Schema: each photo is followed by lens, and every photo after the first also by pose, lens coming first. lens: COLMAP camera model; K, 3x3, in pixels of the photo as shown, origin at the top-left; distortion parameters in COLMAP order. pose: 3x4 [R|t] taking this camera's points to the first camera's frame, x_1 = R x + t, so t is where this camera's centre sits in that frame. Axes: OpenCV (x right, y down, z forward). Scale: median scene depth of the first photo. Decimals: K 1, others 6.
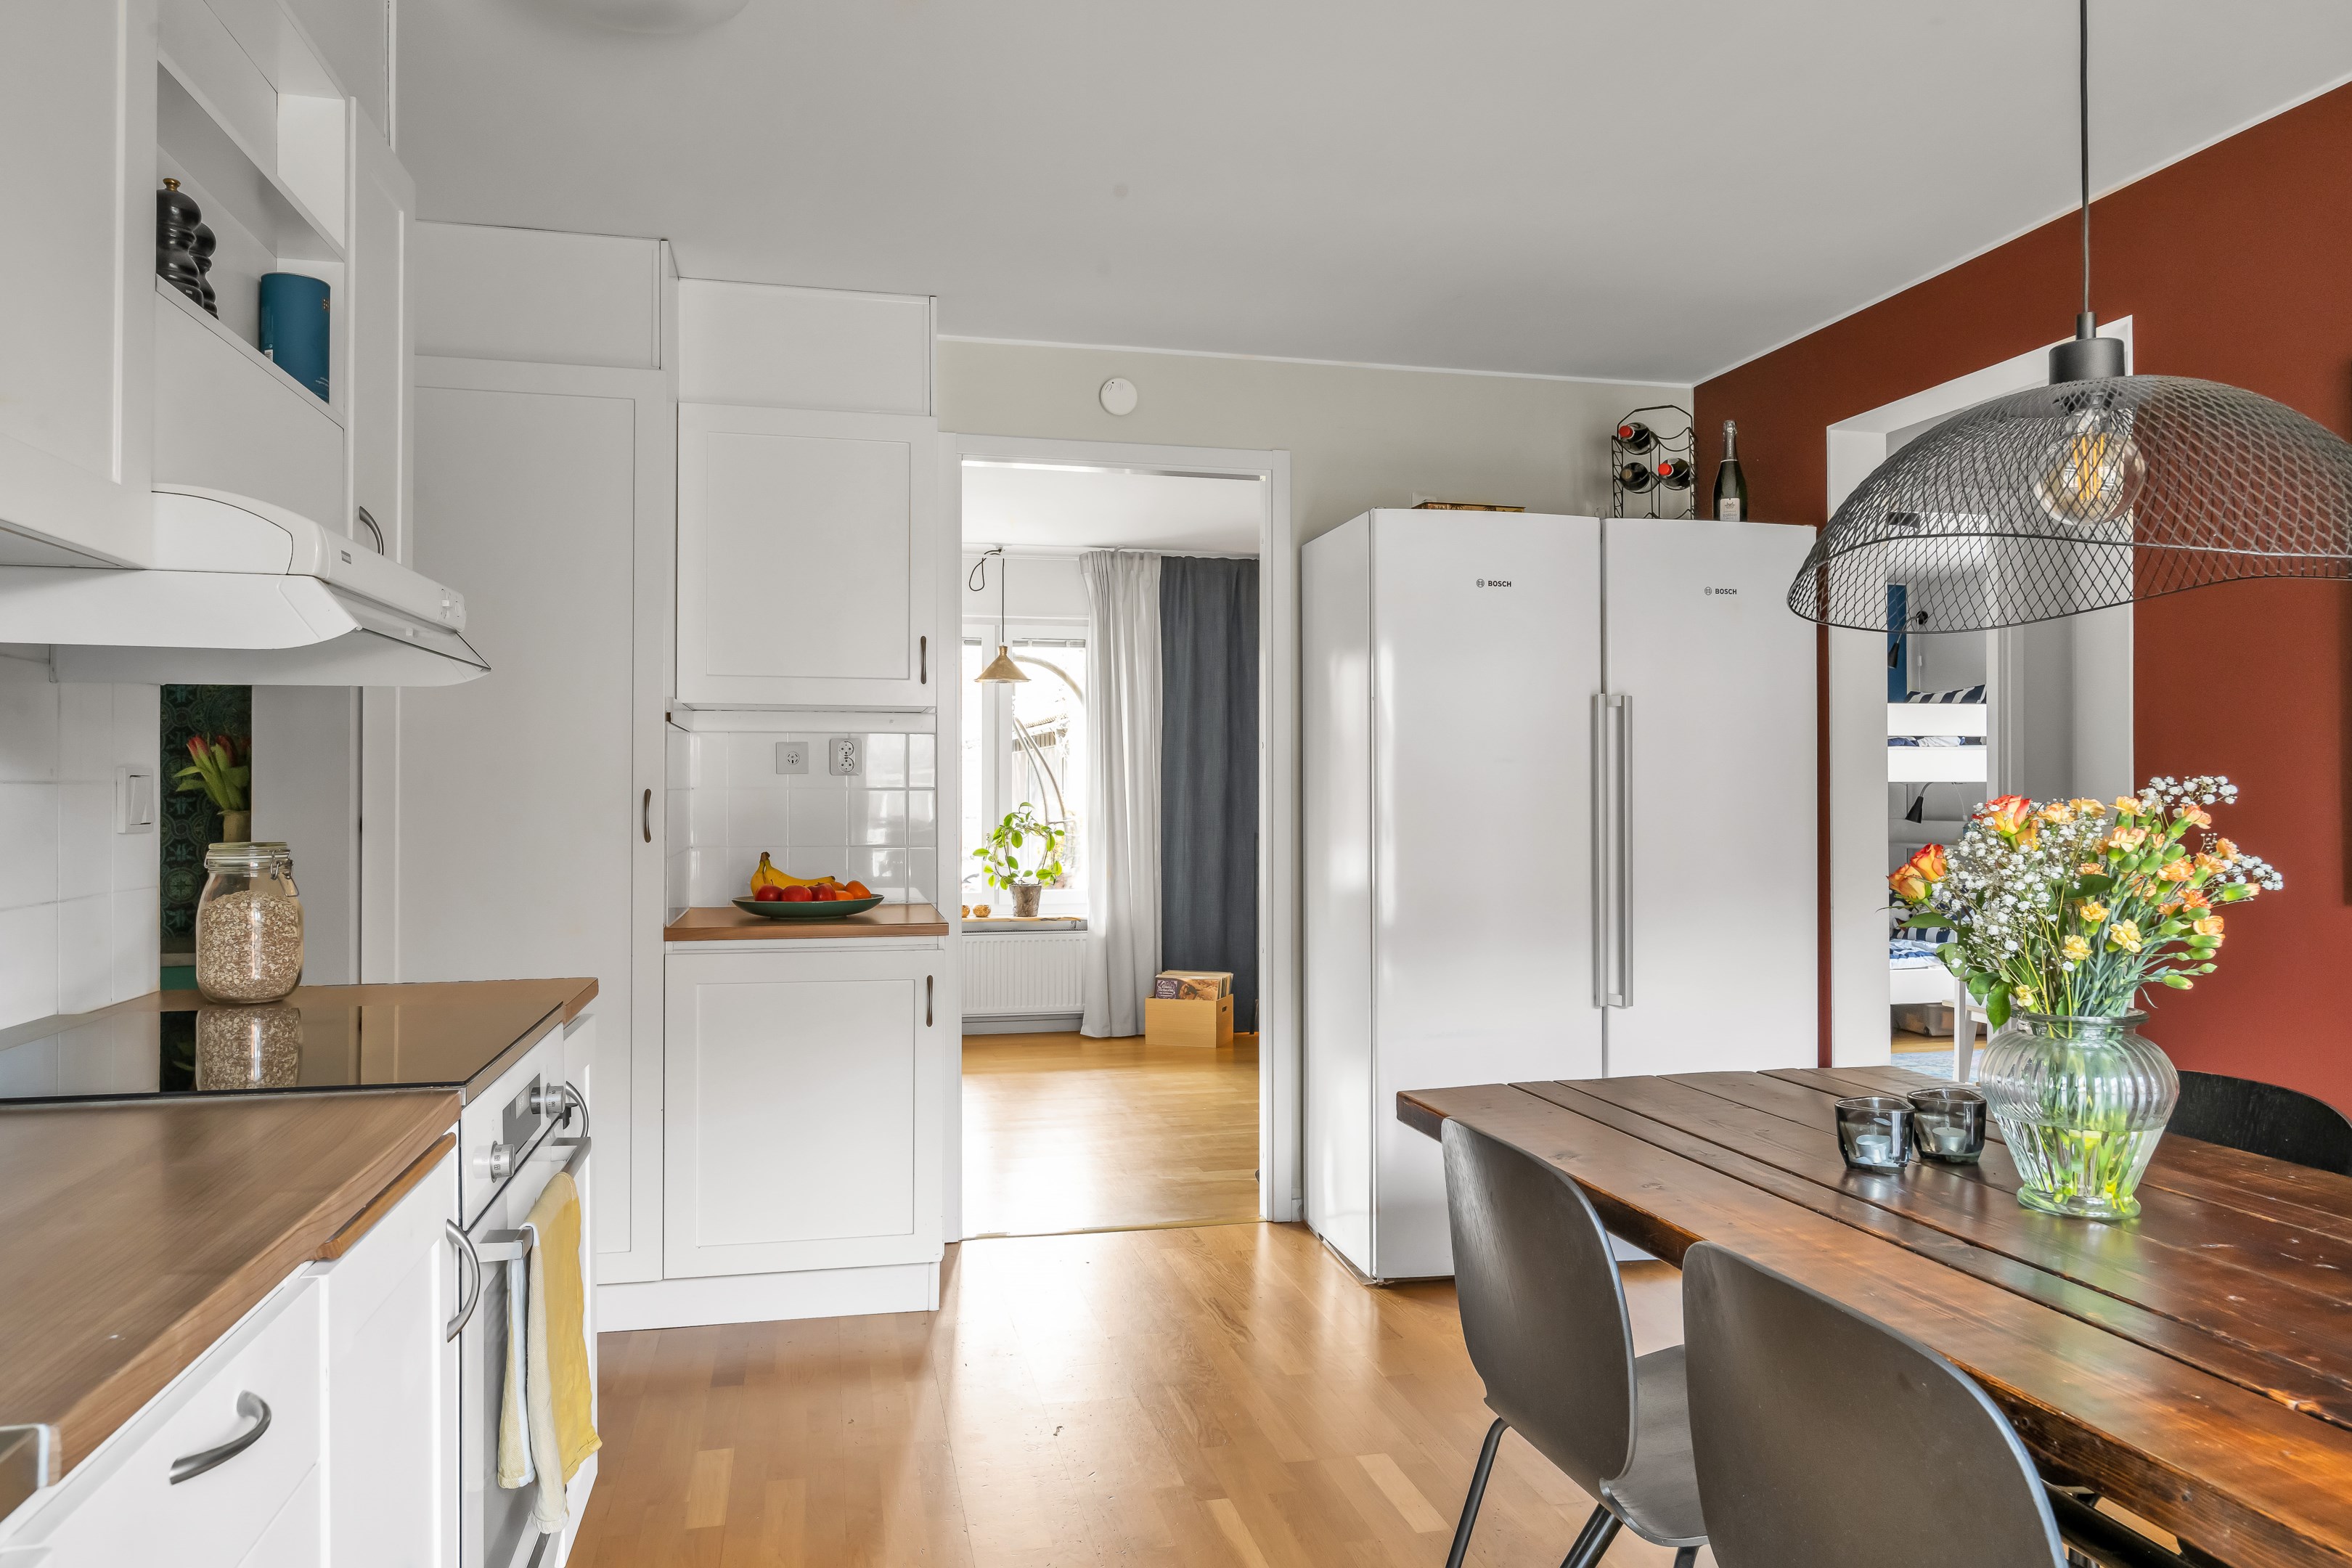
lens RADIAL K [[1511.2, 0, 1175.3], [0, 1511.2, 783.9], [0, 0, 1]] dist [-0.010362, -0.000547]
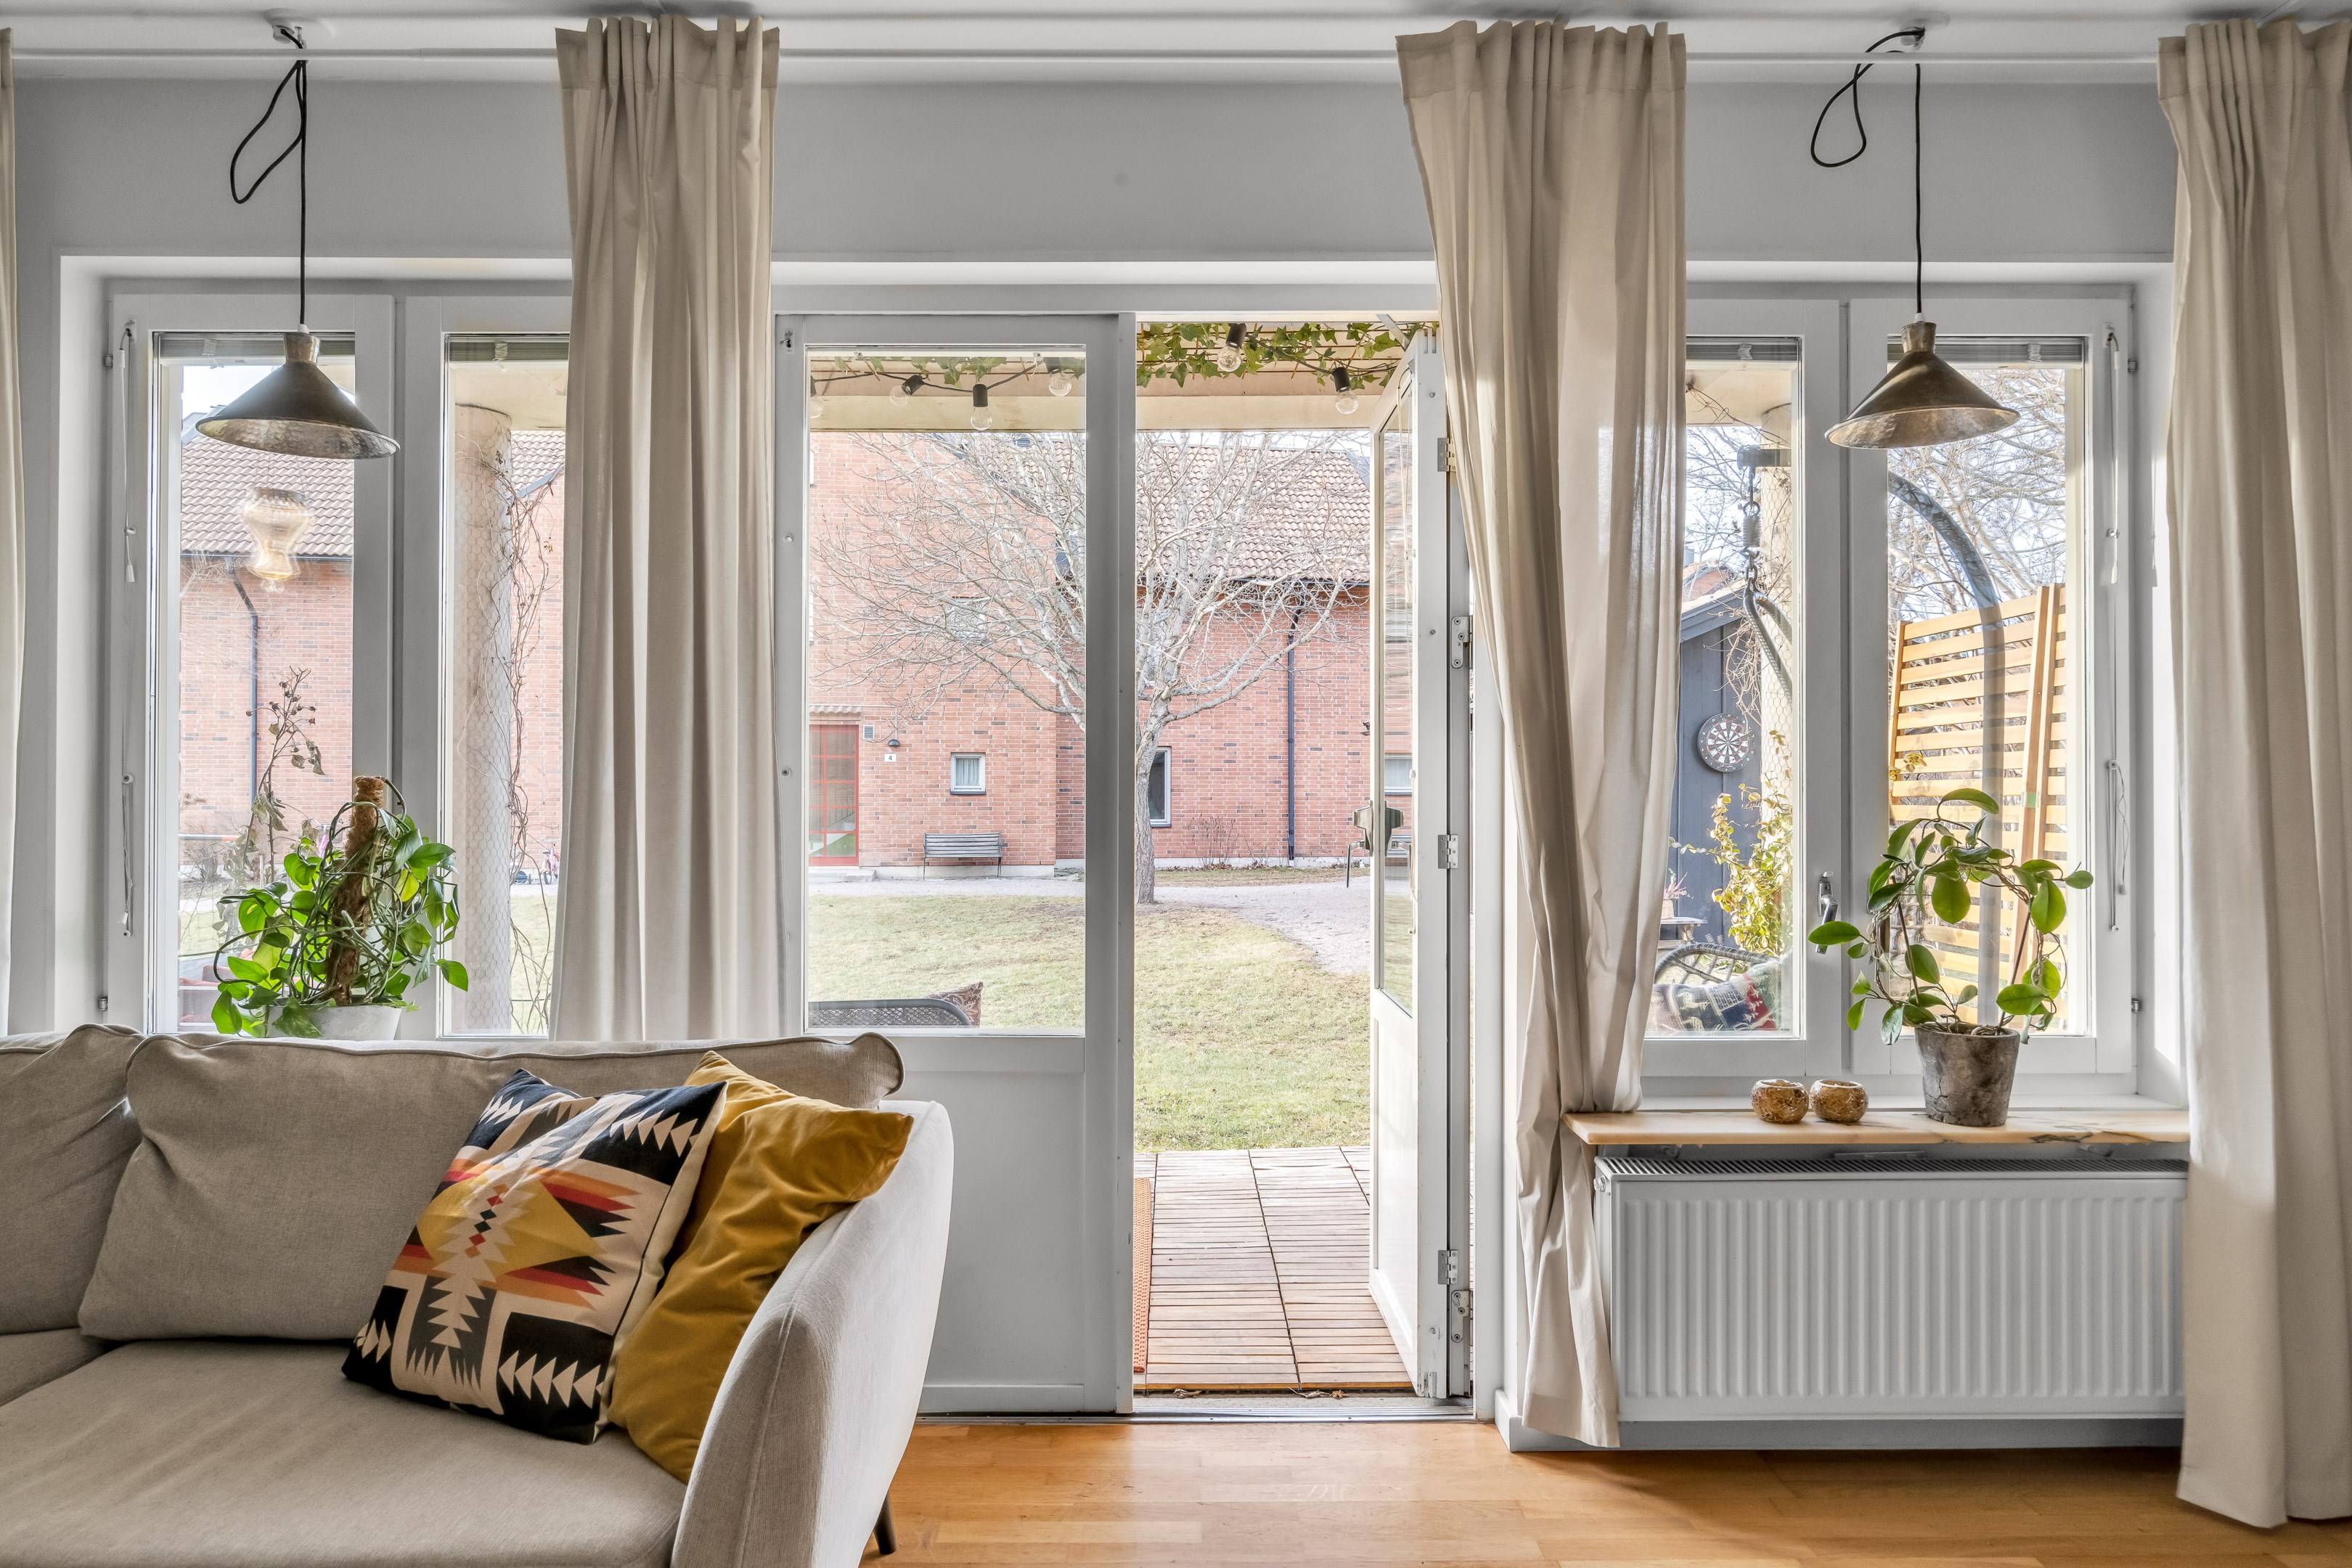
lens RADIAL K [[1836.4, 0, 1176.4], [0, 1836.4, 779.3], [0, 0, 1]] dist [0.008756, -0.002846]
pose [[0.975444, 0.005117, -0.220187, -0.182807], [-0.003974, 0.999976, 0.005635, 0.008439], [0.220211, -0.004622, 0.975441, 0.555929]]
